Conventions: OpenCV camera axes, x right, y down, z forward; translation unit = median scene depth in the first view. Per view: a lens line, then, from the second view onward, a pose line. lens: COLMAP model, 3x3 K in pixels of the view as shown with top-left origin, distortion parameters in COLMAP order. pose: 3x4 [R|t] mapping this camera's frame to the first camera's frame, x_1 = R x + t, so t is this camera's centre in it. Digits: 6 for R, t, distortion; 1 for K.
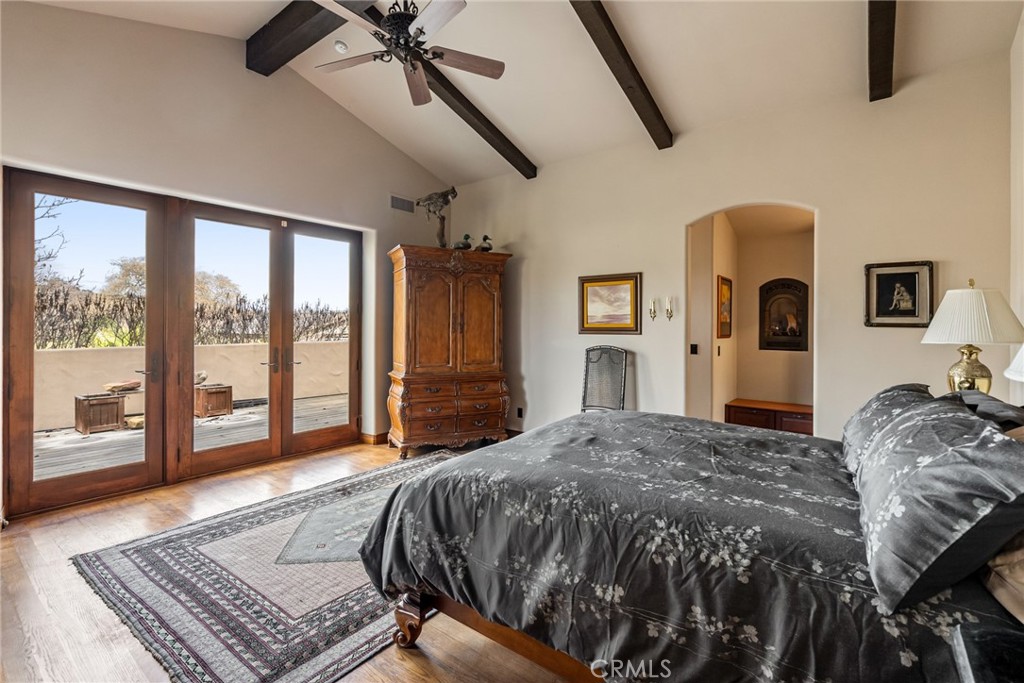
lens RADIAL K [[472.4, 0, 511.1], [0, 472.4, 340.1], [0, 0, 1]] dist [-0.006338, 0.001621]
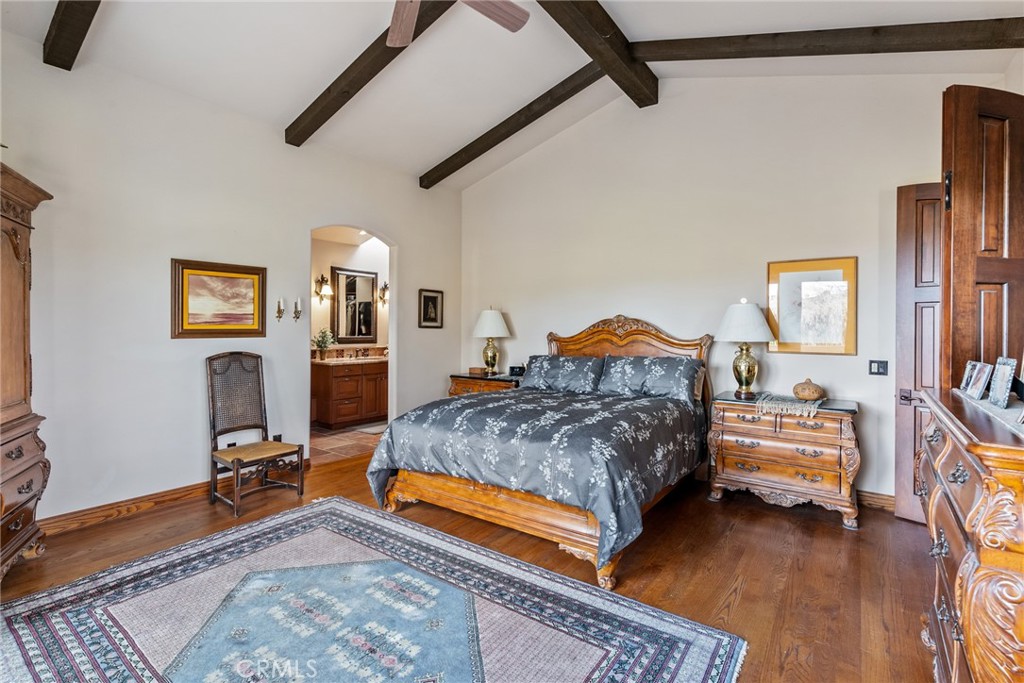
lens RADIAL K [[472.4, 0, 512.1], [0, 472.4, 334.3], [0, 0, 1]] dist [-0.006338, 0.001621]
pose [[-0.040319, -0.014583, 0.999080, -0.635623], [0.028307, 0.999475, 0.015732, -0.017756], [-0.998786, 0.028916, -0.039885, 0.566536]]
